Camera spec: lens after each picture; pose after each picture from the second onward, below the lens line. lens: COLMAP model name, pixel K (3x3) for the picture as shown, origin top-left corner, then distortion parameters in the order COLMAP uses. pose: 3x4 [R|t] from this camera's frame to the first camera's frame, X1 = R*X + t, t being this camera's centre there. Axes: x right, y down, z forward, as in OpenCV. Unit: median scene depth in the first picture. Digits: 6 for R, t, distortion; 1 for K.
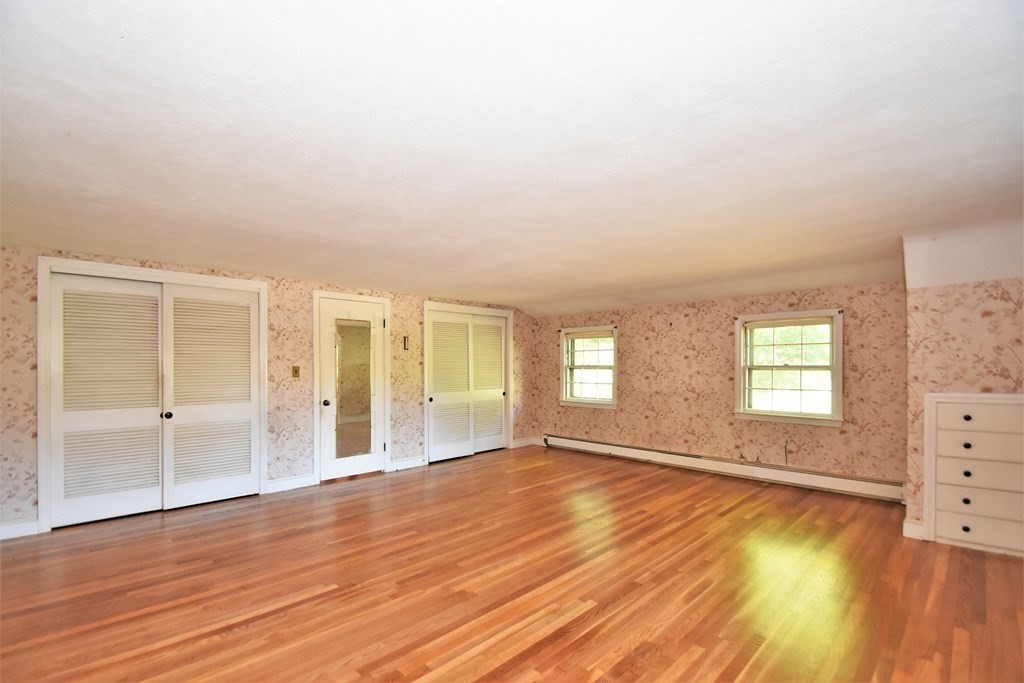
lens RADIAL K [[457.2, 0, 503.8], [0, 457.2, 364.0], [0, 0, 1]] dist [0.001838, -0.014912]
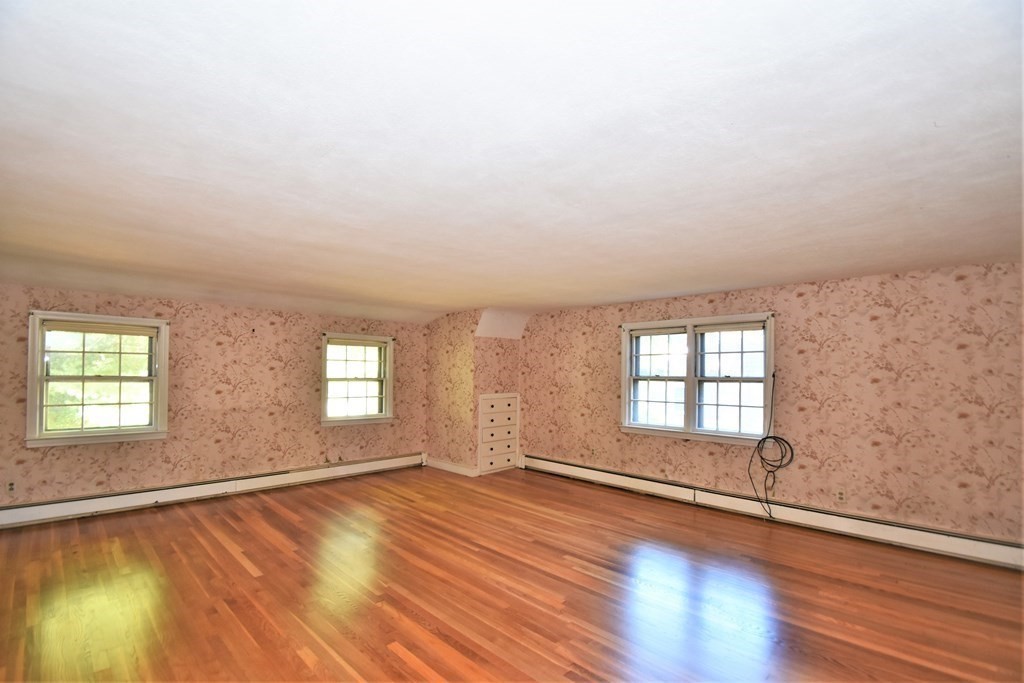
lens RADIAL K [[457.2, 0, 503.8], [0, 457.2, 364.0], [0, 0, 1]] dist [0.001838, -0.014912]
pose [[-0.011816, 0.021560, 0.999698, -0.598179], [-0.019021, 0.999582, -0.021783, -0.014107], [-0.999749, -0.019273, -0.011401, 0.603107]]
